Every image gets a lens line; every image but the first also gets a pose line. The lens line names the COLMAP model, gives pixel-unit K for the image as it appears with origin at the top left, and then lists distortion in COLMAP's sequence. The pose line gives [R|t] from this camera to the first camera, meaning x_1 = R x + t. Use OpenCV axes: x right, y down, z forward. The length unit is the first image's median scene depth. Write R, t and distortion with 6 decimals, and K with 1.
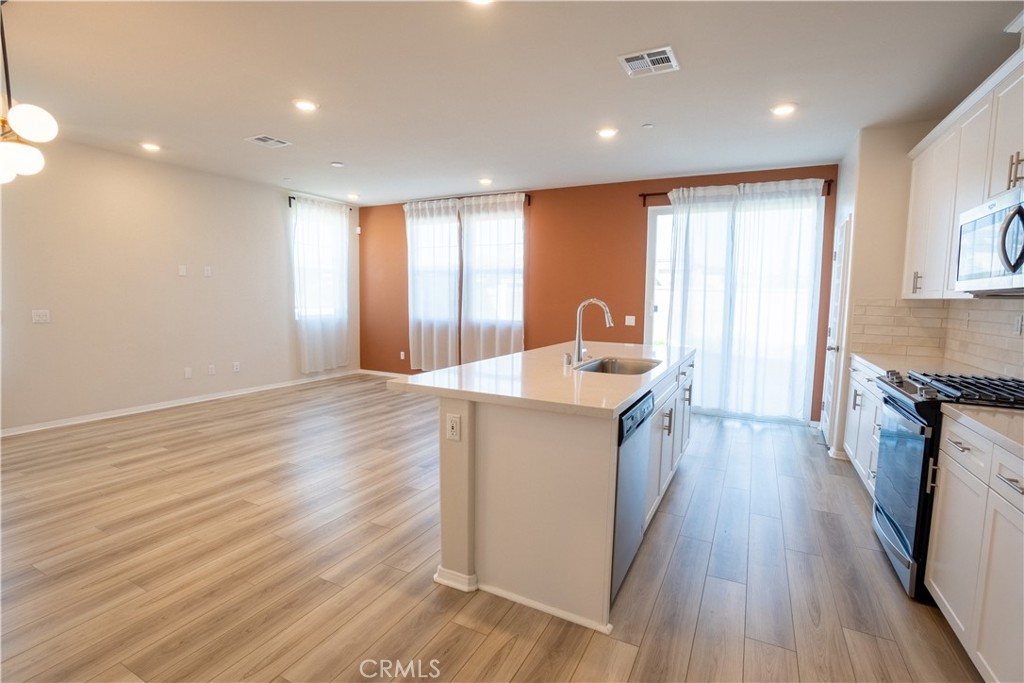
lens RADIAL K [[472.2, 0, 516.4], [0, 472.2, 342.7], [0, 0, 1]] dist [-0.063473, 0.025430]
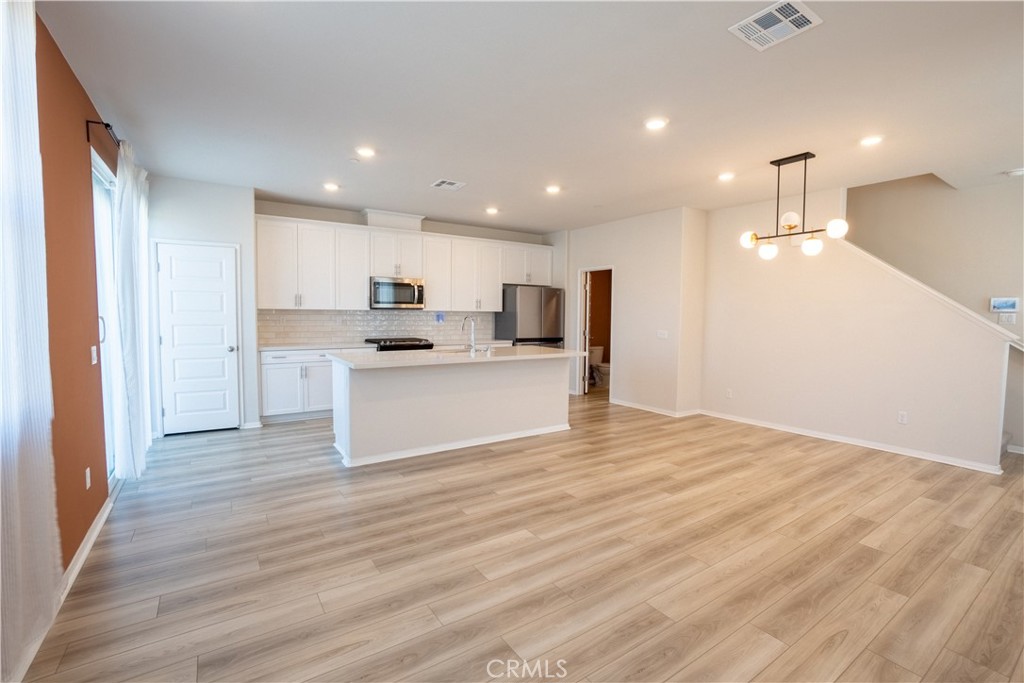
lens RADIAL K [[461.2, 0, 515.7], [0, 461.2, 341.0], [0, 0, 1]] dist [-0.063735, 0.023033]
pose [[-0.875906, -0.055980, 0.479223, -0.707936], [0.021206, 0.987820, 0.154150, -0.225826], [-0.482015, 0.145183, -0.864050, 2.107425]]
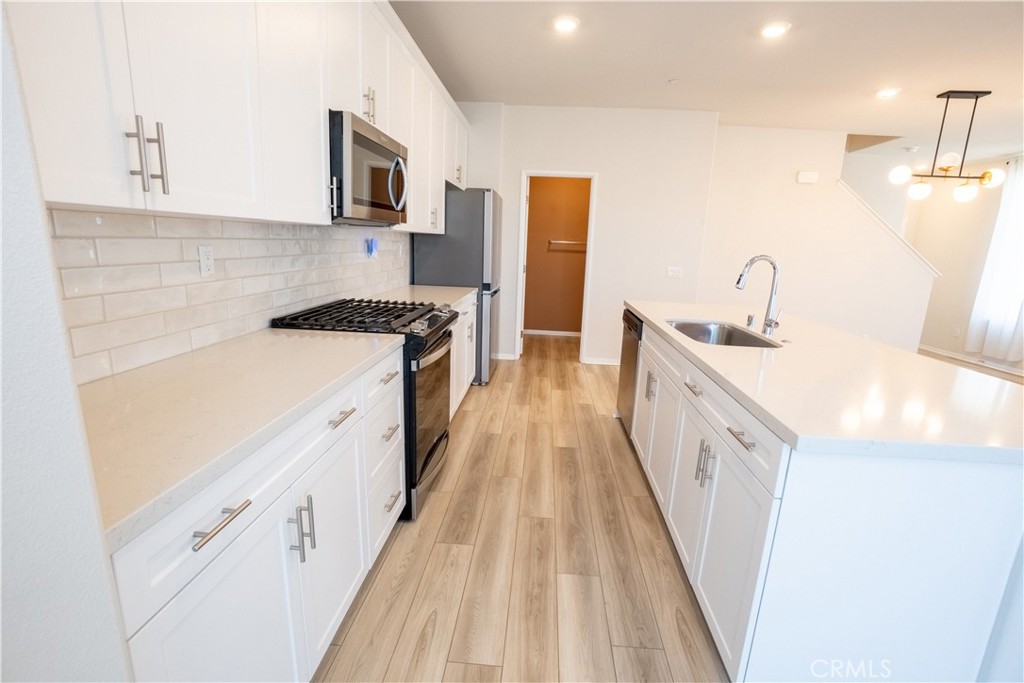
lens RADIAL K [[457.9, 0, 516.8], [0, 457.9, 341.2], [0, 0, 1]] dist [-0.063915, 0.022422]
pose [[-0.915933, 0.031014, -0.400131, 0.759877], [-0.094320, 0.952449, 0.289732, -0.119962], [0.390090, 0.303116, -0.869454, 1.367300]]
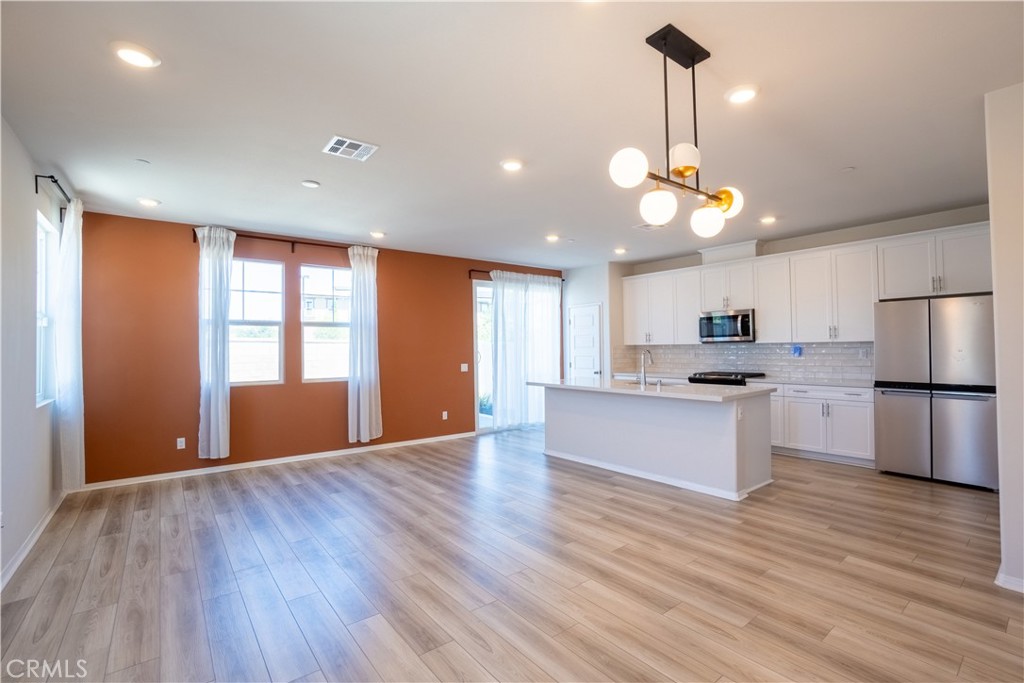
lens RADIAL K [[461.2, 0, 515.7], [0, 461.2, 341.0], [0, 0, 1]] dist [-0.063735, 0.023033]
pose [[0.415782, -0.009499, 0.909415, -1.423590], [0.108433, 0.993331, -0.039200, -0.095483], [-0.902977, 0.114909, 0.414039, 0.642959]]
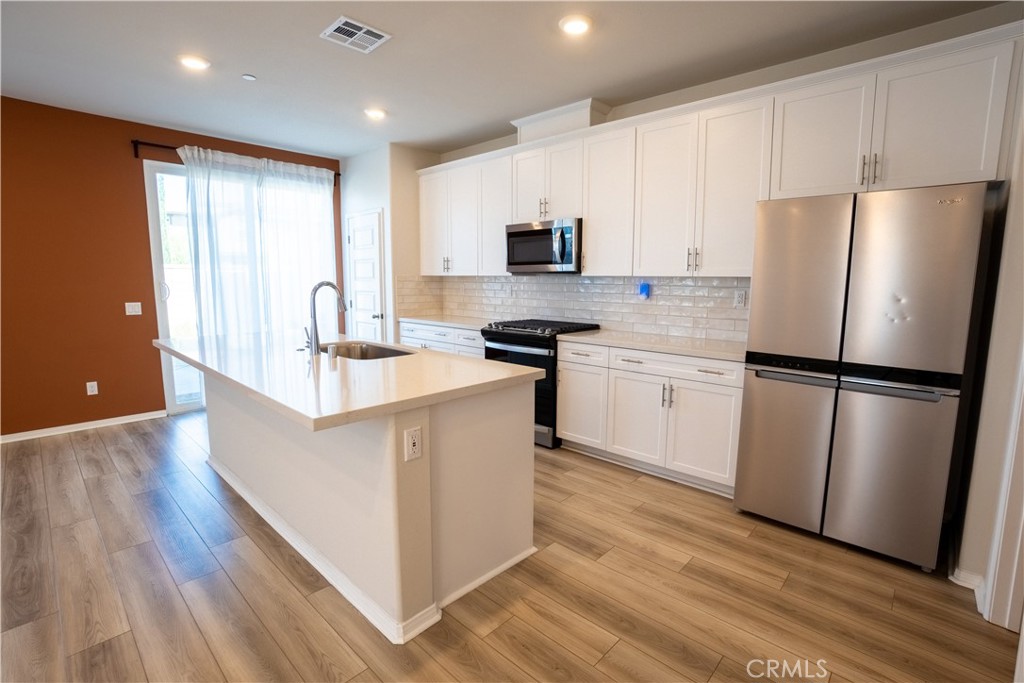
lens RADIAL K [[470.8, 0, 517.1], [0, 470.8, 339.2], [0, 0, 1]] dist [-0.062635, 0.024584]
pose [[0.268848, -0.136597, 0.953448, -0.520698], [0.090543, 0.989093, 0.116173, -0.048557], [-0.958918, 0.055095, 0.278283, 0.369378]]
